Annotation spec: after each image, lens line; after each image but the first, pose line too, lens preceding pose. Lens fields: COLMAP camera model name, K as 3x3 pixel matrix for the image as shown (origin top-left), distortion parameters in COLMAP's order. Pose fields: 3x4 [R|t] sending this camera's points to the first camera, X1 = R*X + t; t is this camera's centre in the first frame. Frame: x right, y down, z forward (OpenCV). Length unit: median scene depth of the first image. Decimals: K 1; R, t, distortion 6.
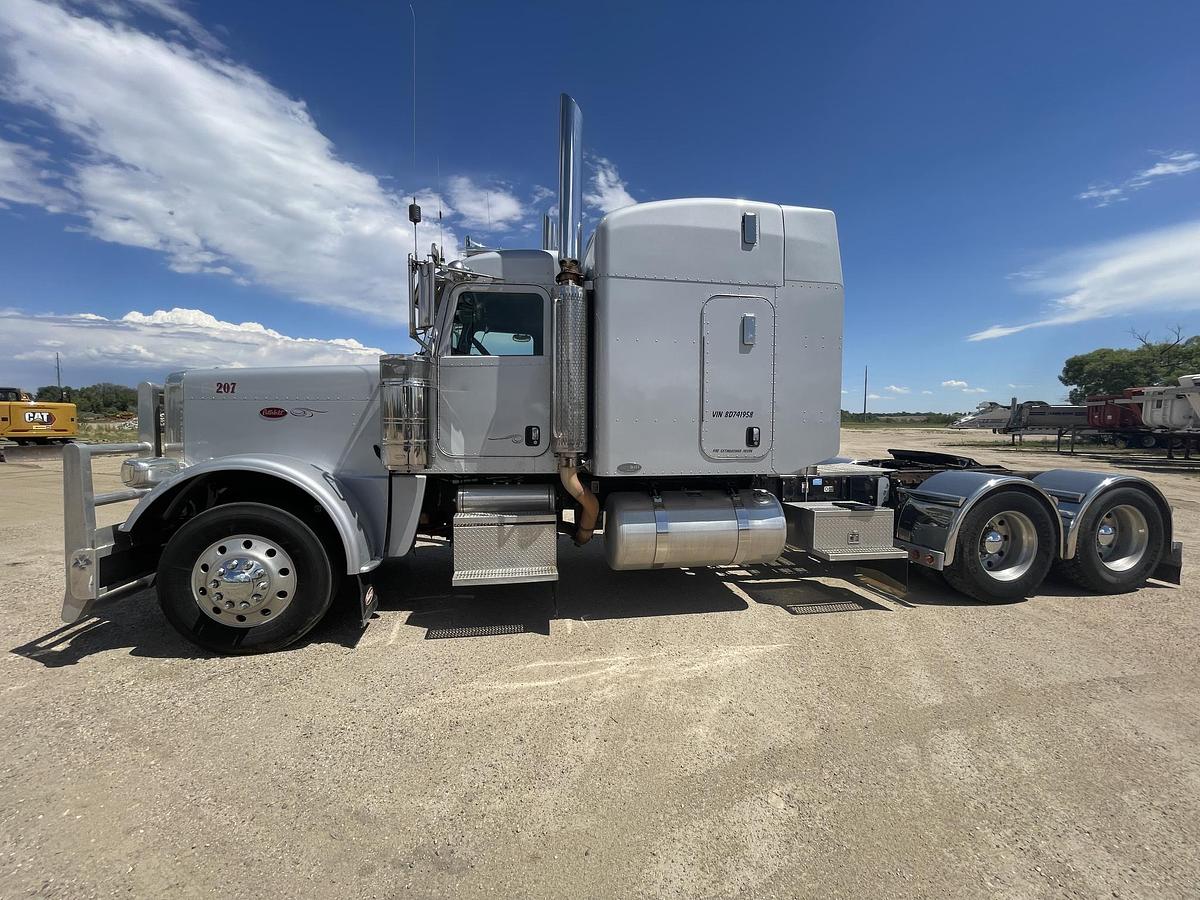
lens RADIAL K [[491.8, 0, 601.4], [0, 491.8, 446.5], [0, 0, 1]] dist [-0.002102, 0.000708]
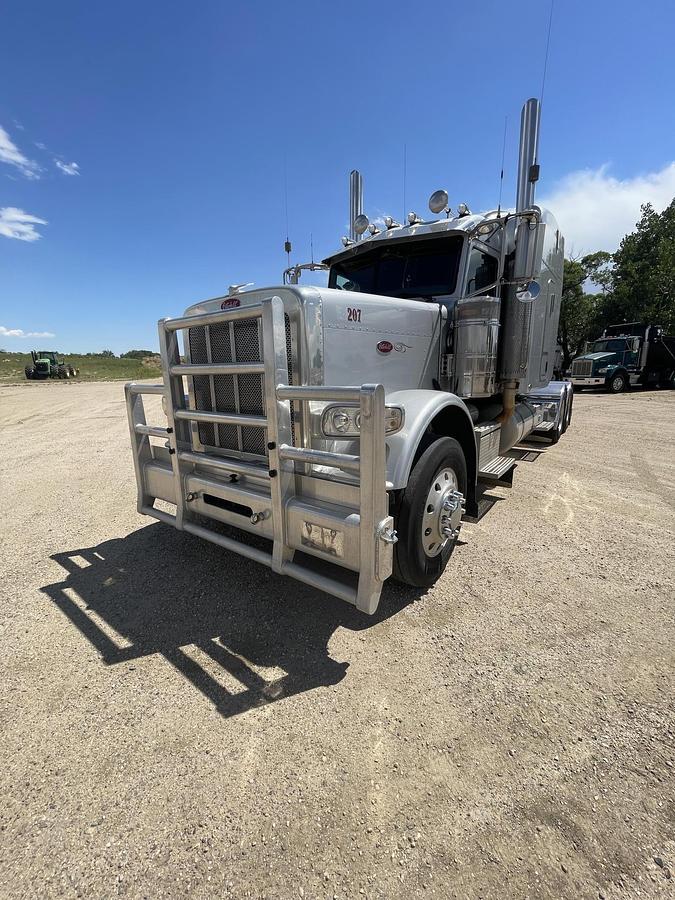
lens RADIAL K [[368.8, 0, 340.9], [0, 368.8, 450.6], [0, 0, 1]] dist [-0.002102, 0.000708]
pose [[0.732829, -0.164836, 0.660144, -1.228881], [0.047655, 0.980263, 0.191866, -0.013622], [-0.678741, -0.109146, 0.726221, 0.525447]]
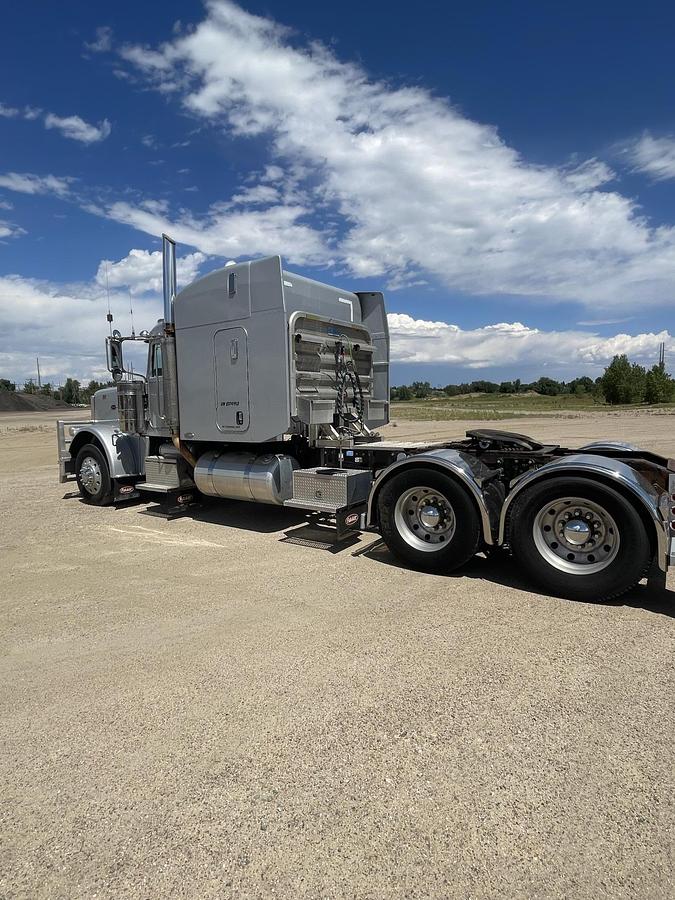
lens RADIAL K [[488.9, 0, 342.7], [0, 488.9, 447.1], [0, 0, 1]] dist [-0.006556, -0.000801]
pose [[0.705028, 0.043749, -0.707828, 1.716529], [-0.008590, 0.998549, 0.053162, -0.012802], [0.709127, -0.031400, 0.704381, 0.145258]]
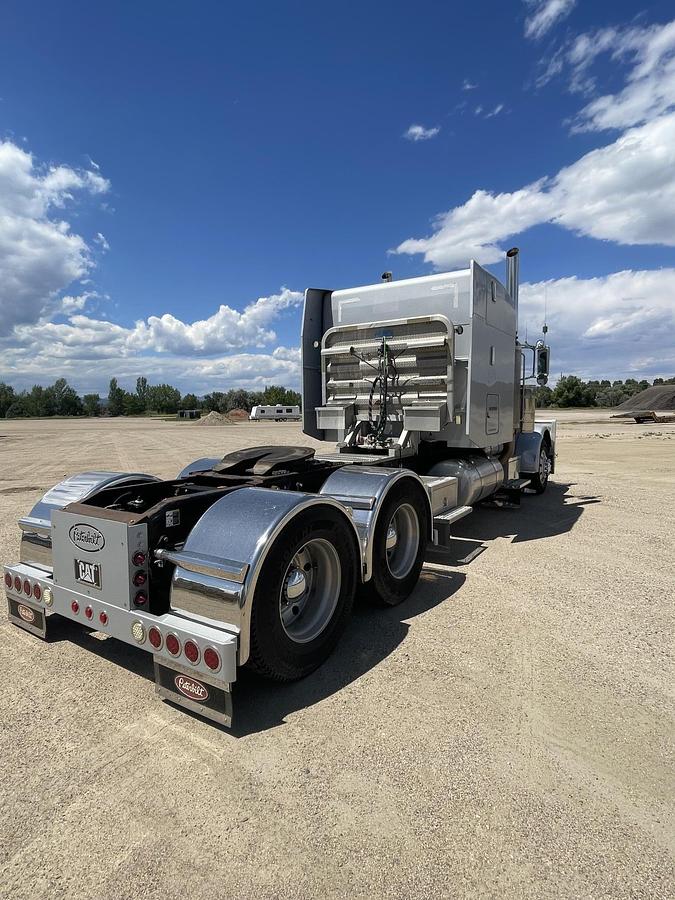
lens RADIAL K [[488.9, 0, 340.0], [0, 488.9, 448.3], [0, 0, 1]] dist [-0.006556, -0.000801]
pose [[-0.695933, 0.056677, -0.715867, 1.749042], [-0.028765, 0.993880, 0.106651, -0.121902], [0.717530, 0.094814, -0.690044, 2.463141]]
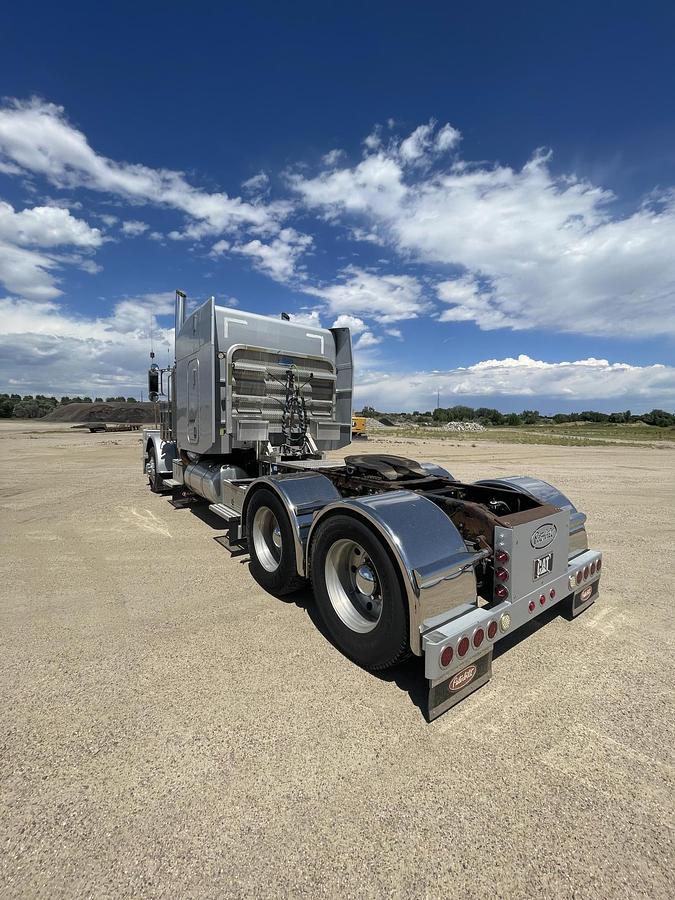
lens RADIAL K [[368.8, 0, 343.0], [0, 368.8, 449.5], [0, 0, 1]] dist [-0.002102, 0.000708]
pose [[0.447255, 0.063239, -0.892168, 1.924336], [-0.055387, 0.997541, 0.042942, -0.050078], [0.892690, 0.030209, 0.449658, 0.912710]]
